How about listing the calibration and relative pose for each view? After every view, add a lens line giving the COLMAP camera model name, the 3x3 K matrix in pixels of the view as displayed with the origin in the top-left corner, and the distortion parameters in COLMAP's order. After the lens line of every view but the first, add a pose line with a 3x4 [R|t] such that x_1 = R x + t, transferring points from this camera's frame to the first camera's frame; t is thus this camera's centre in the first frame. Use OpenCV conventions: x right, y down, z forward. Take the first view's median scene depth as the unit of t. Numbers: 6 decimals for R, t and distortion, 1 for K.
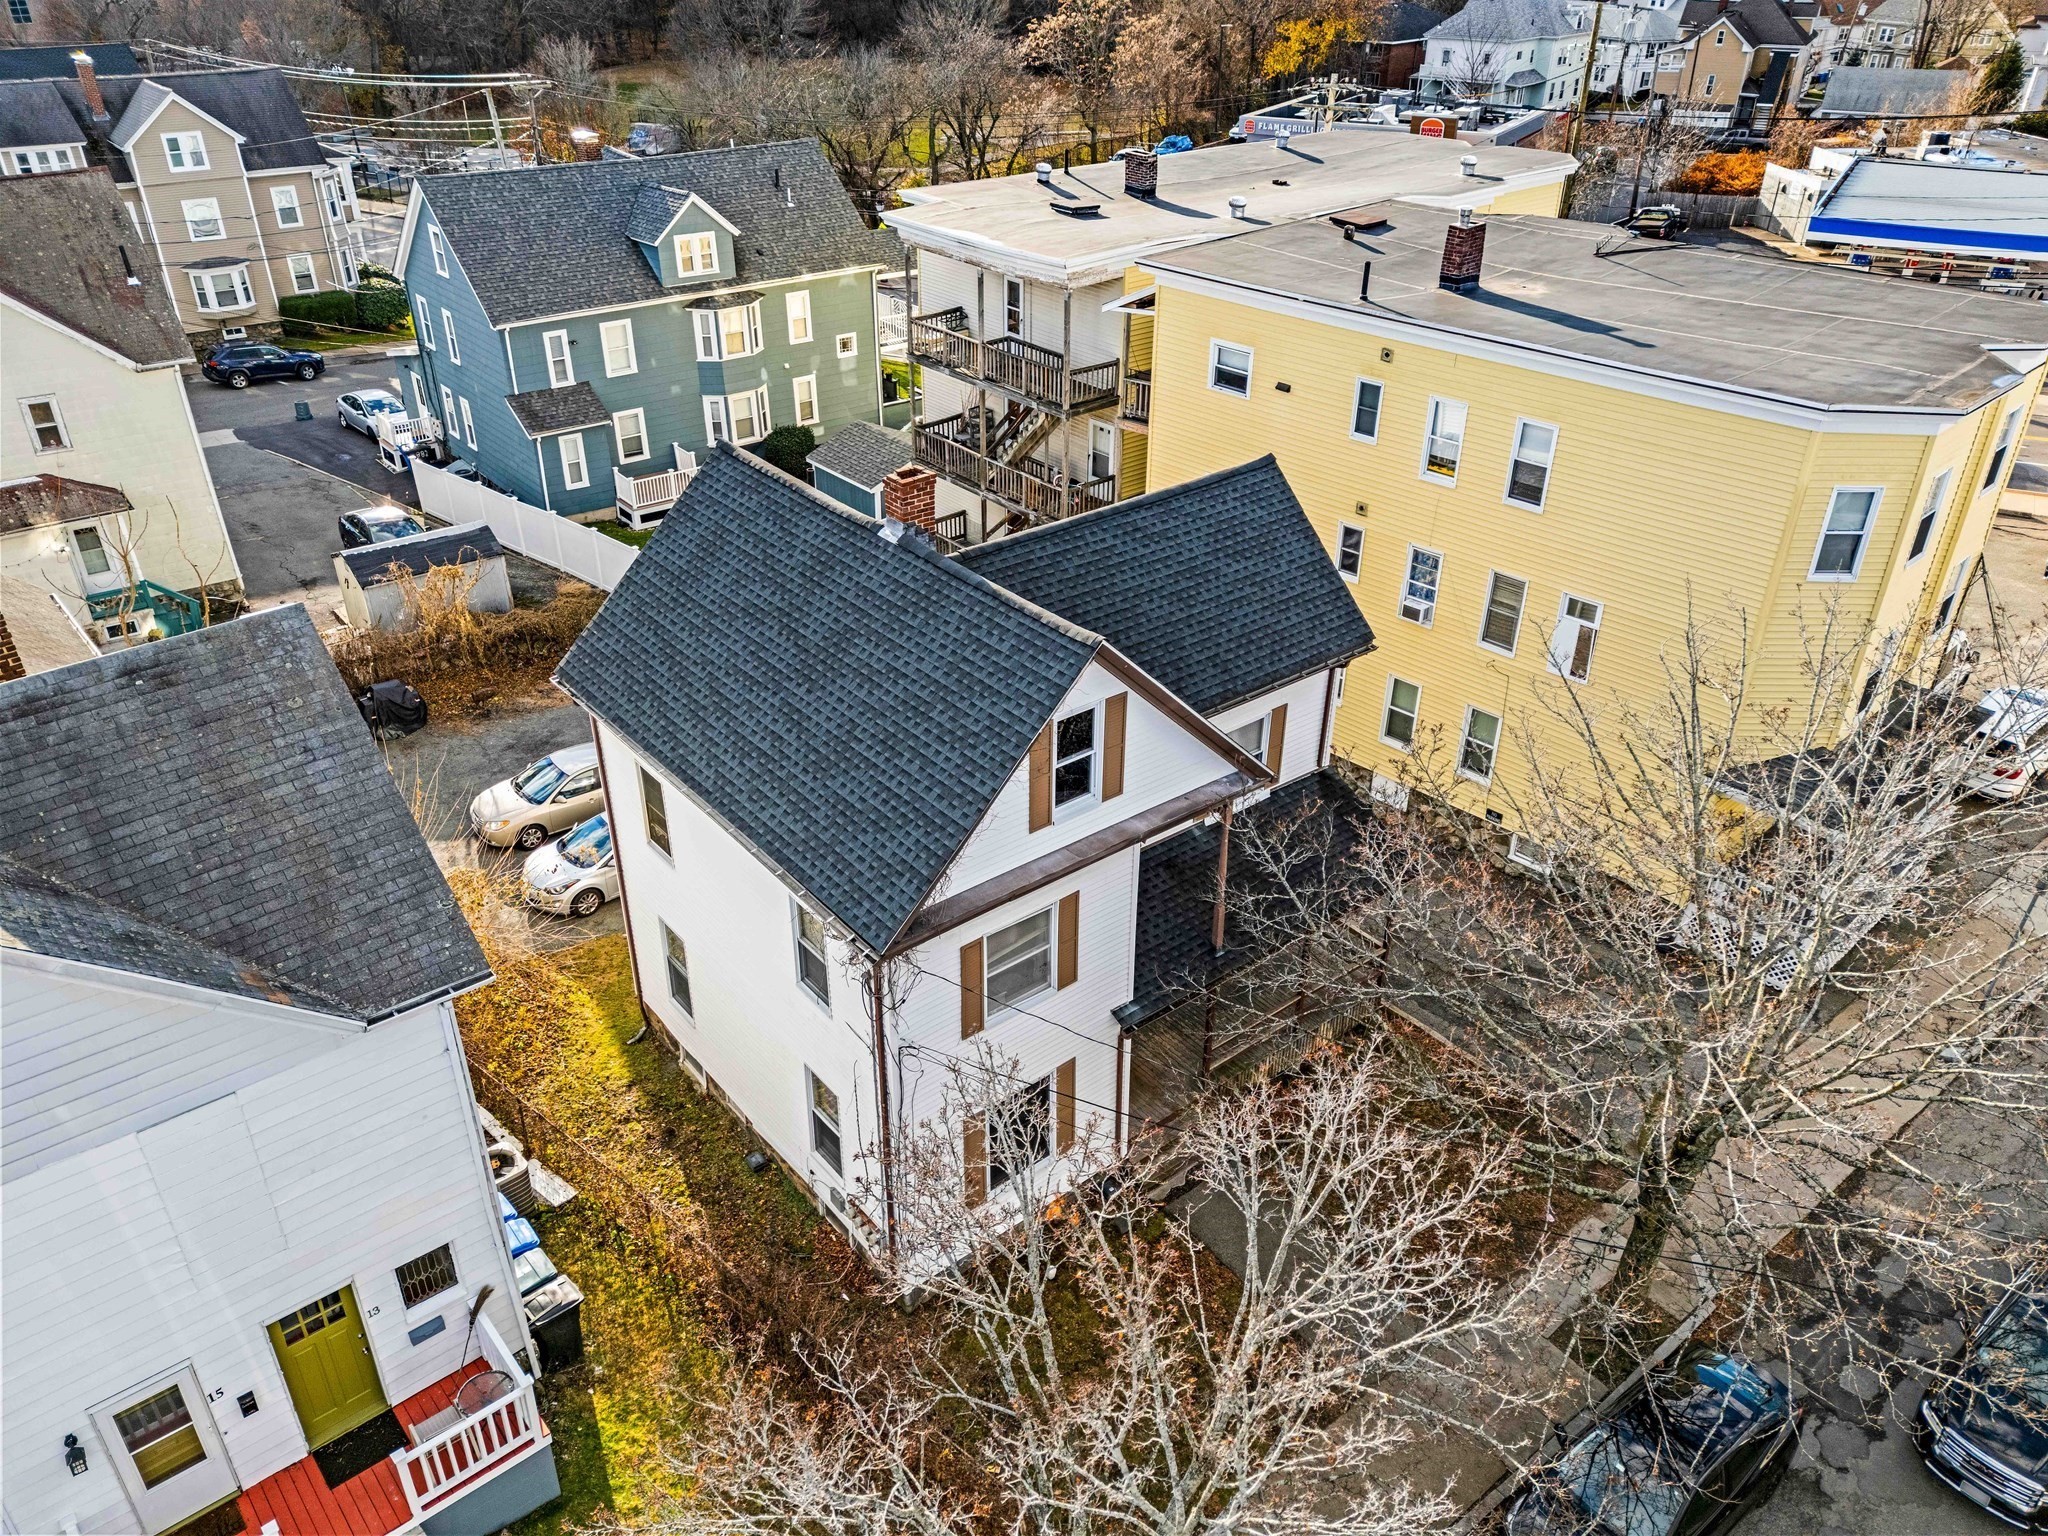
lens RADIAL K [[1495.6, 0, 1024.0], [0, 1495.6, 768.0], [0, 0, 1]] dist [0.084583, -0.080624]
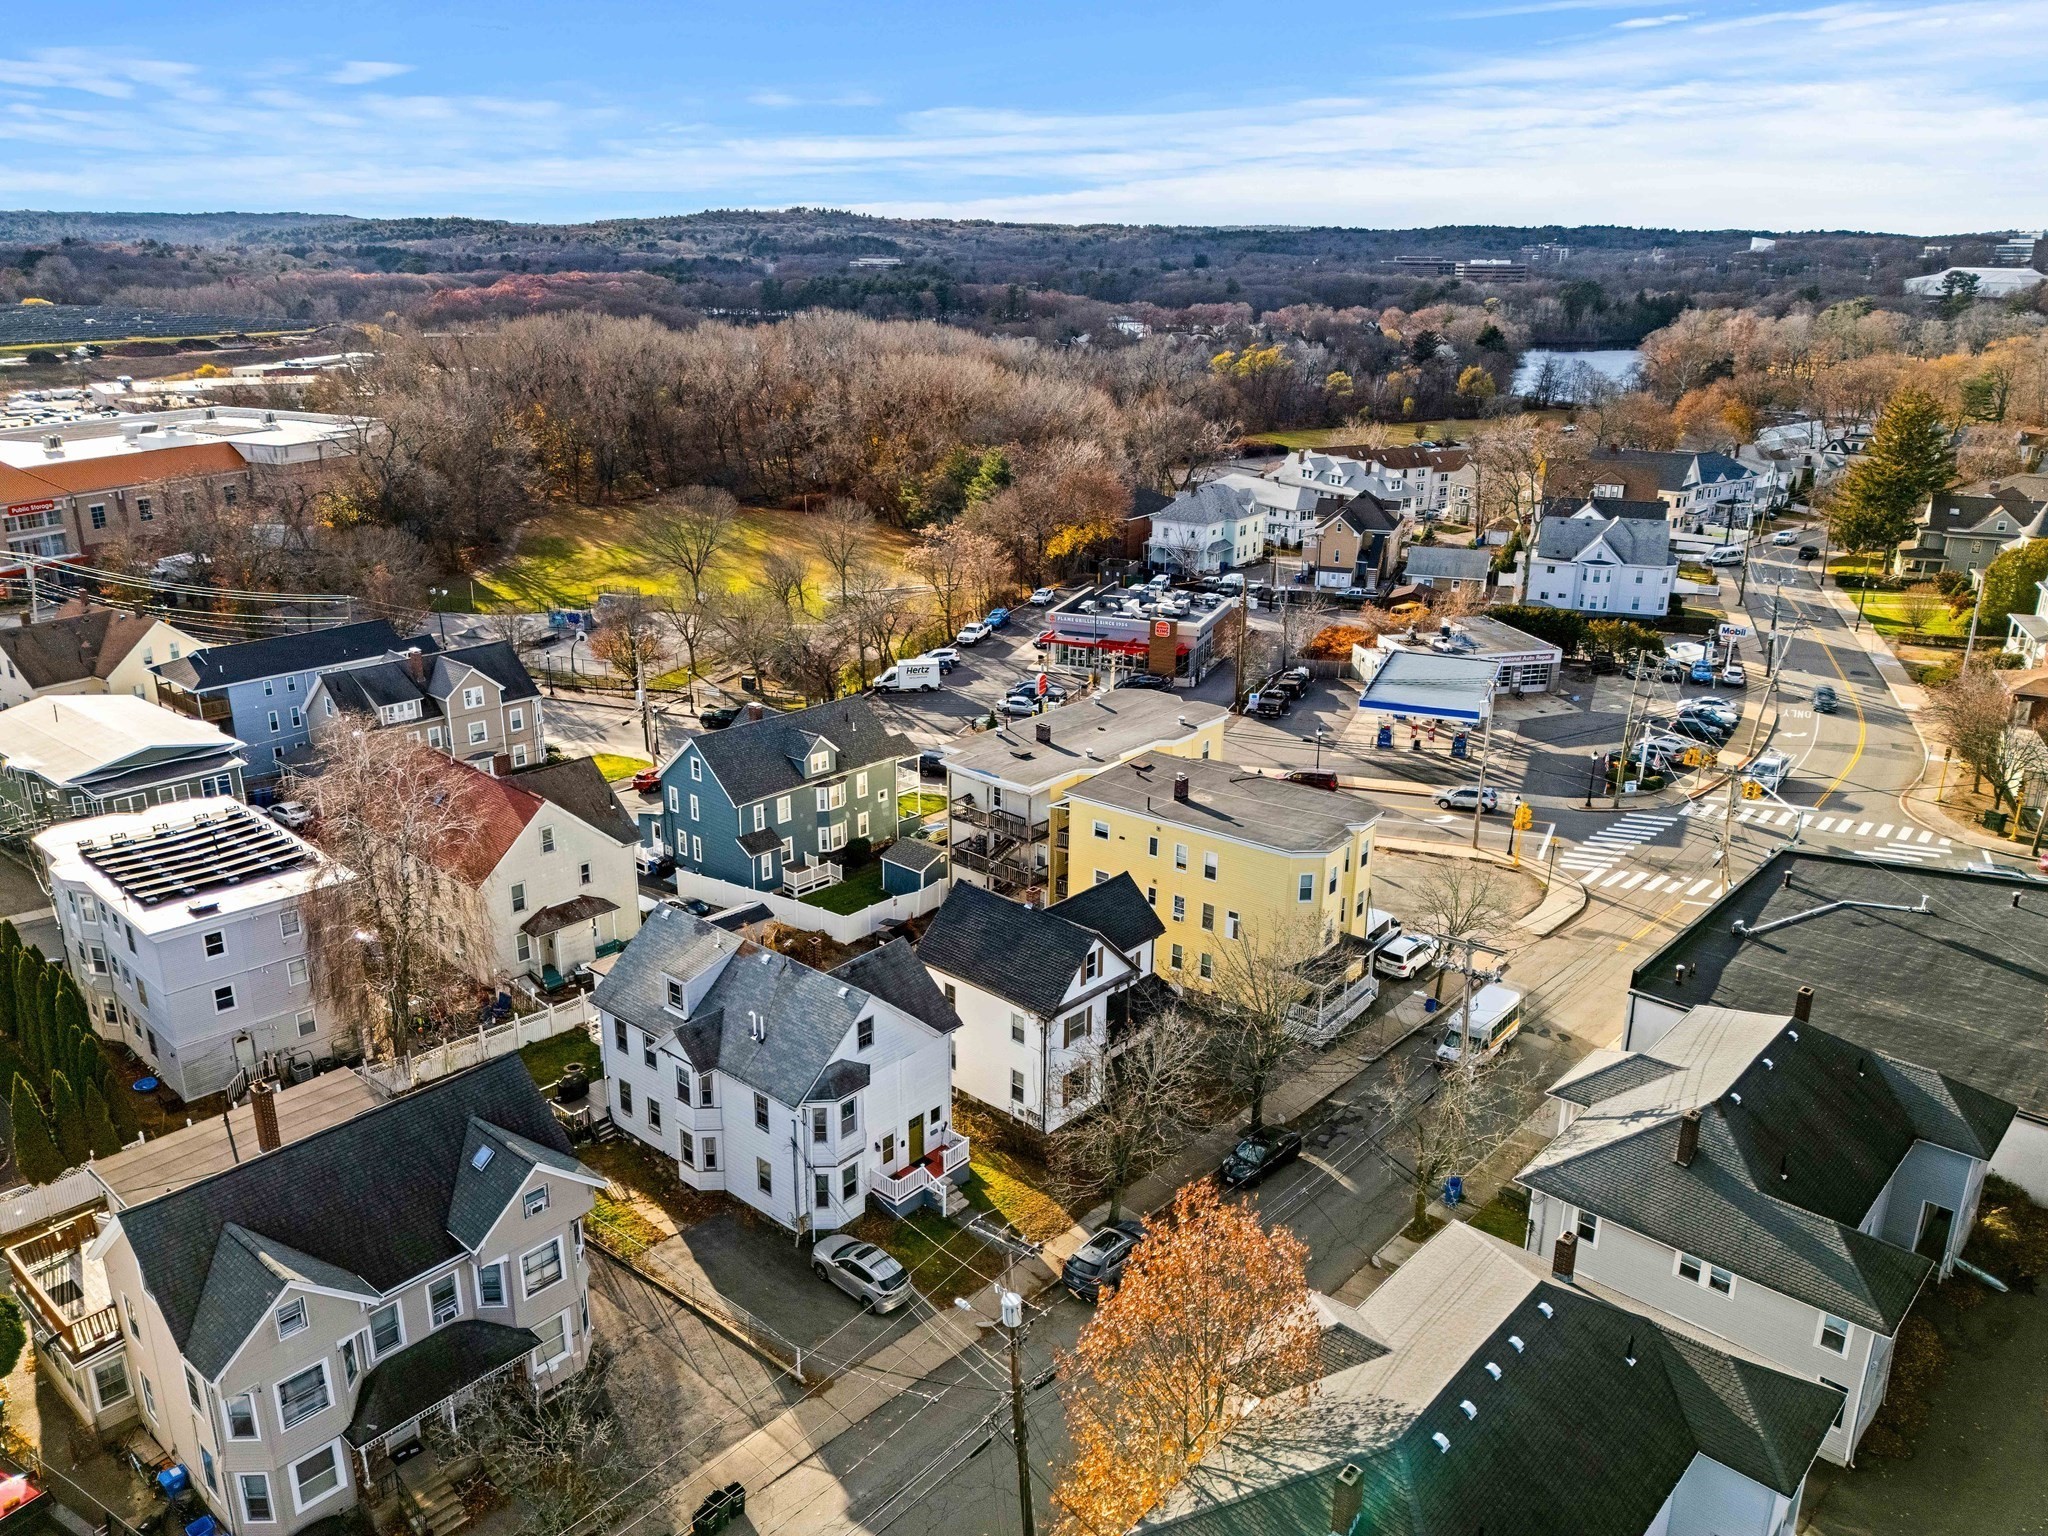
lens RADIAL K [[1494.8, 0, 1031.2], [0, 1494.8, 767.9], [0, 0, 1]] dist [0.104489, -0.117931]
pose [[0.987183, -0.044729, 0.153199, -0.316344], [0.074884, 0.977511, -0.197140, 0.112907], [-0.140936, 0.206086, 0.968331, -1.282838]]
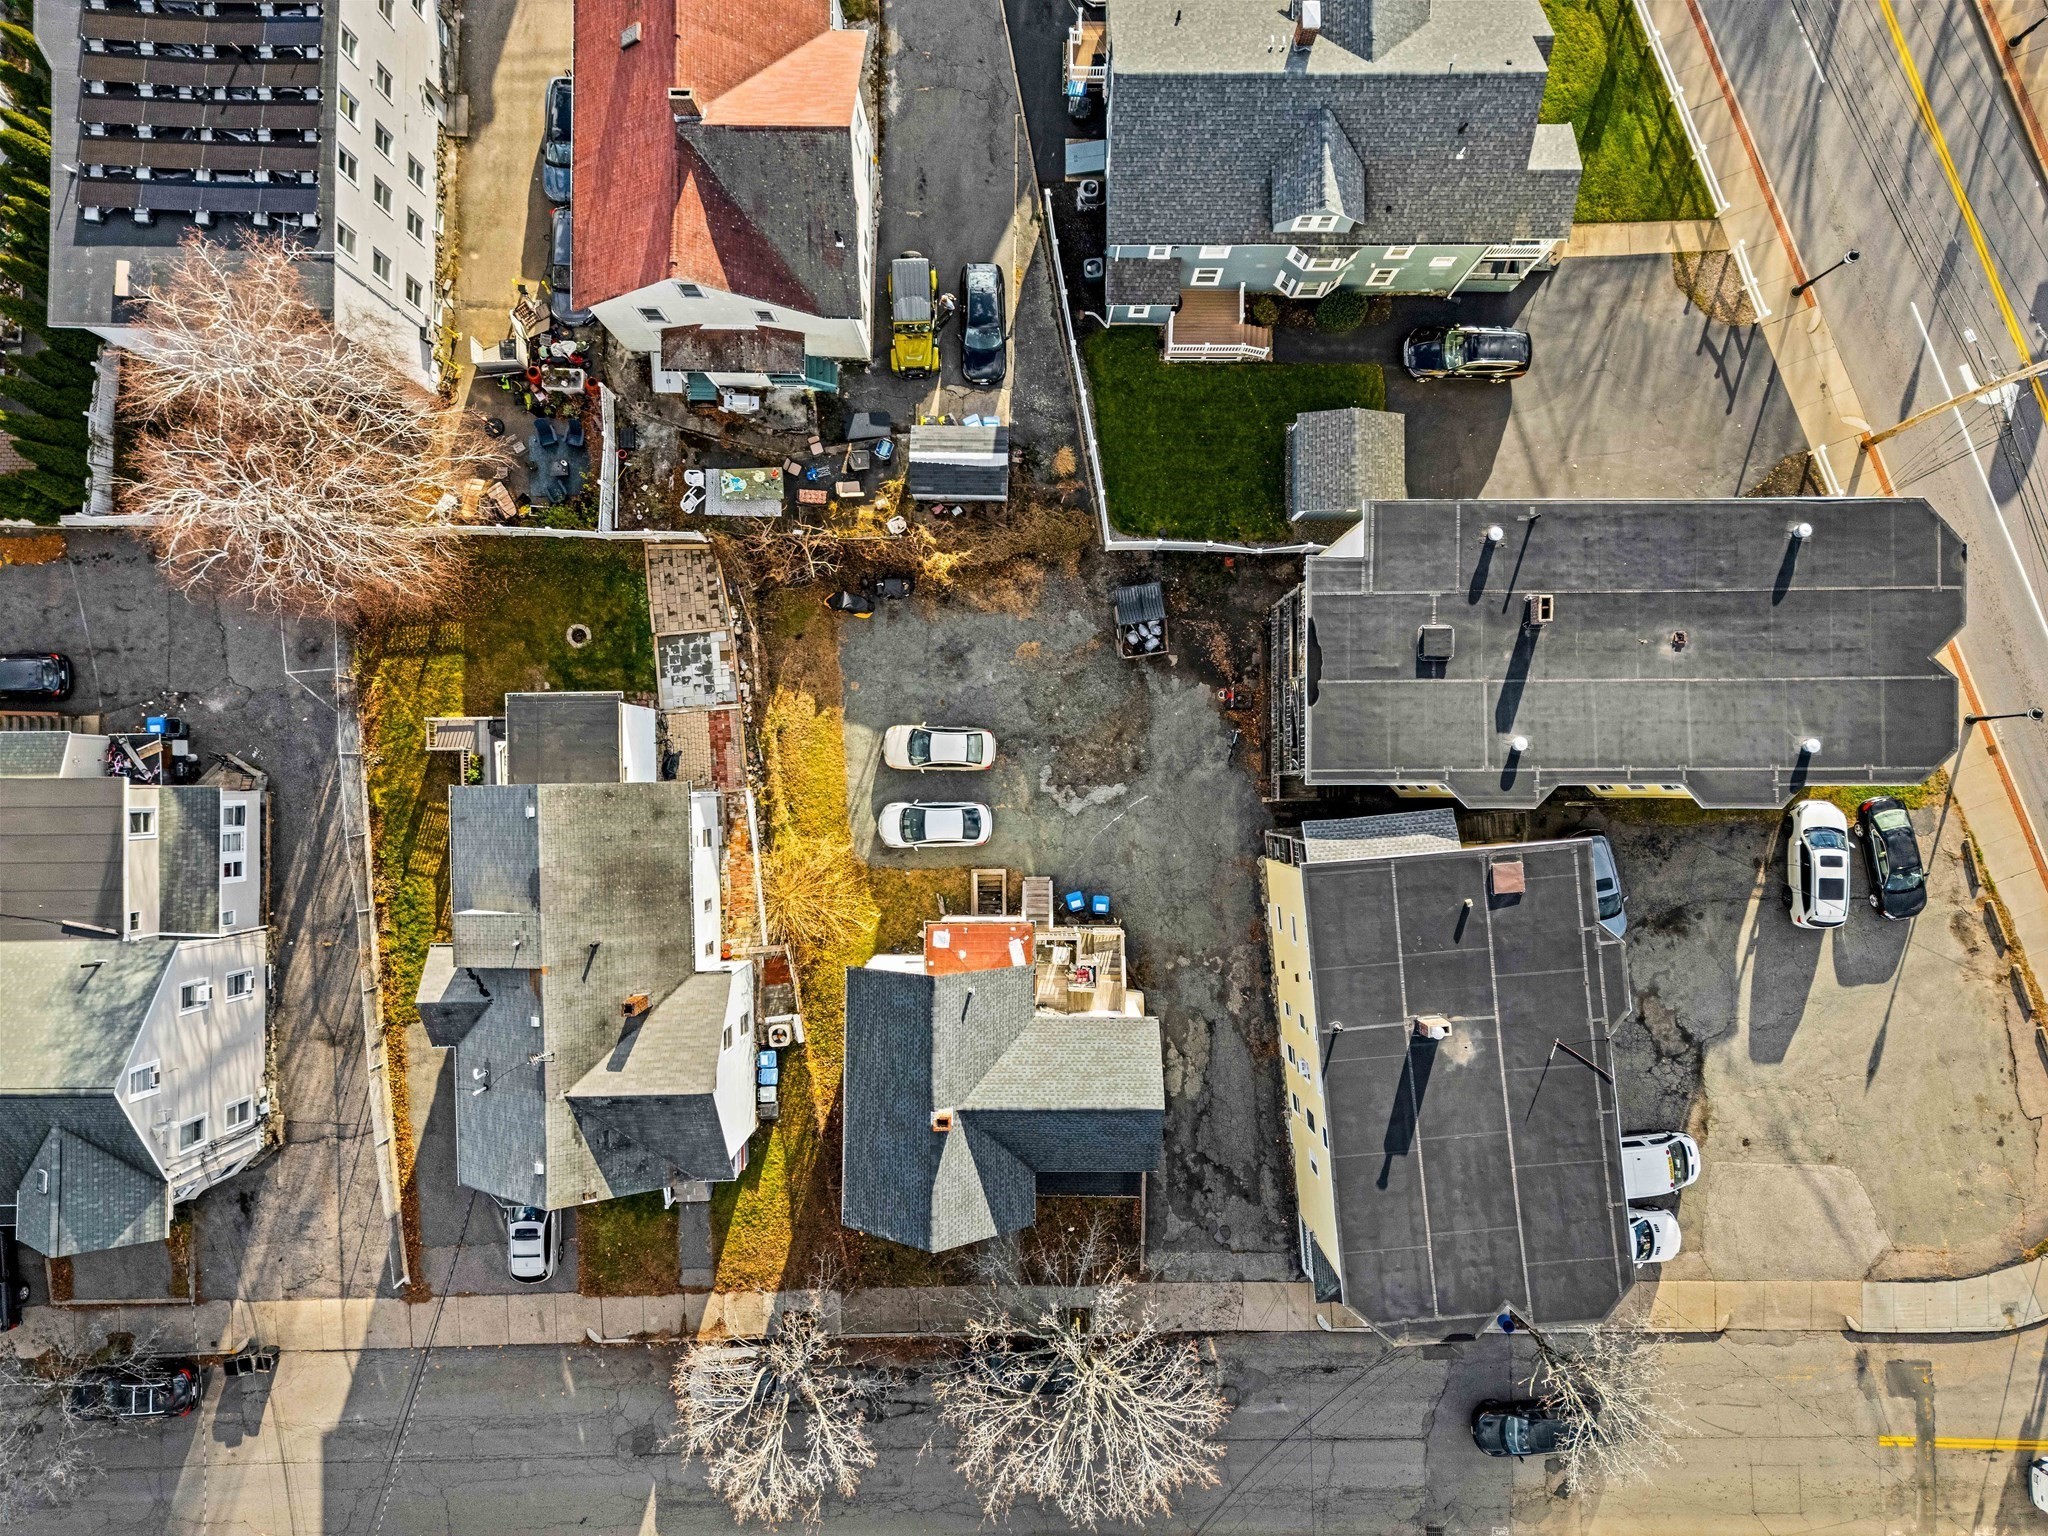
lens RADIAL K [[1494.8, 0, 1031.2], [0, 1494.8, 767.9], [0, 0, 1]] dist [0.104489, -0.117931]
pose [[0.780176, 0.625544, -0.004419, -0.164570], [-0.318427, 0.403201, 0.857924, -1.341948], [0.538451, -0.667925, 0.513758, 0.109711]]
